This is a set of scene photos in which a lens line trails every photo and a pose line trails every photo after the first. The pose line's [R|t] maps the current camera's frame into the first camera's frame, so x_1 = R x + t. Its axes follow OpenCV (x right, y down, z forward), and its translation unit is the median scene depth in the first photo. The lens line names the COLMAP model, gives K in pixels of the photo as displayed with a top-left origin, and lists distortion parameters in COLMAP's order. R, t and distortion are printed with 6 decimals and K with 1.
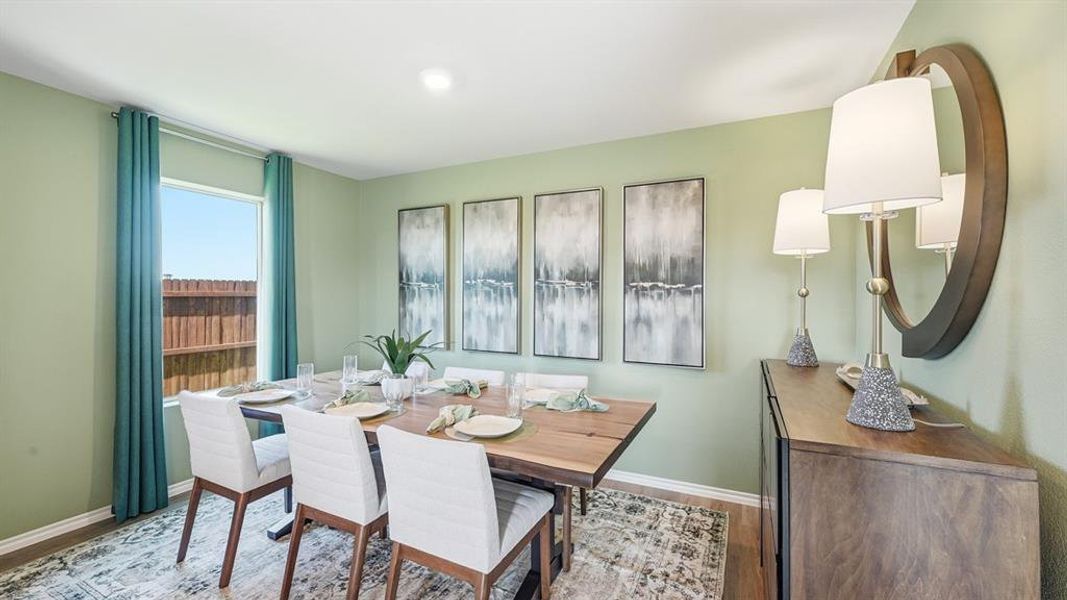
lens RADIAL K [[432.2, 0, 533.5], [0, 432.2, 300.0], [0, 0, 1]] dist [0.000688, 0.000112]
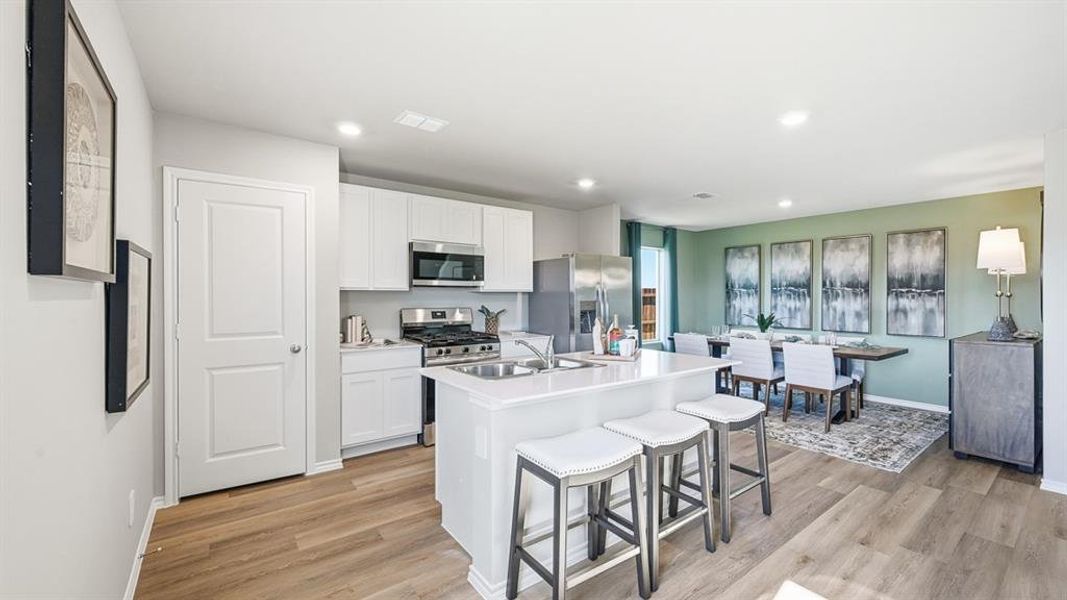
lens RADIAL K [[422.4, 0, 538.4], [0, 422.4, 297.2], [0, 0, 1]] dist [-0.001091, -0.000039]
pose [[0.891243, -0.000088, -0.453526, -0.257128], [-0.002374, 0.999985, -0.004860, 0.004485], [0.453520, 0.005408, 0.891230, -1.091889]]
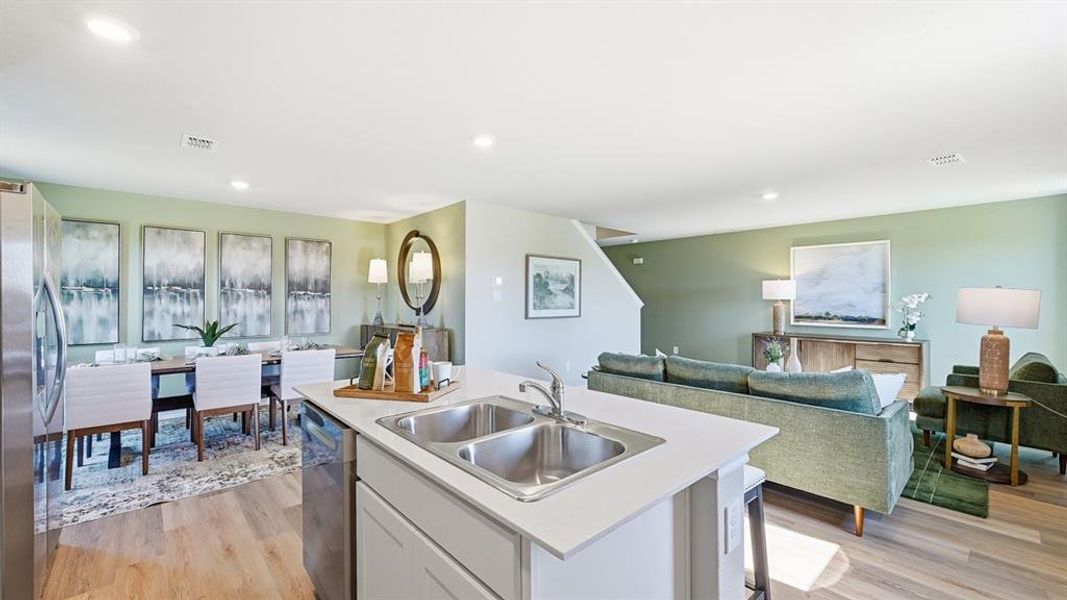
lens RADIAL K [[432.2, 0, 533.5], [0, 432.2, 300.0], [0, 0, 1]] dist [0.000688, 0.000112]
pose [[0.378733, -0.006164, 0.925485, -1.016748], [0.008071, 0.999962, 0.003357, -0.001511], [-0.925471, 0.006198, 0.378768, -0.608041]]
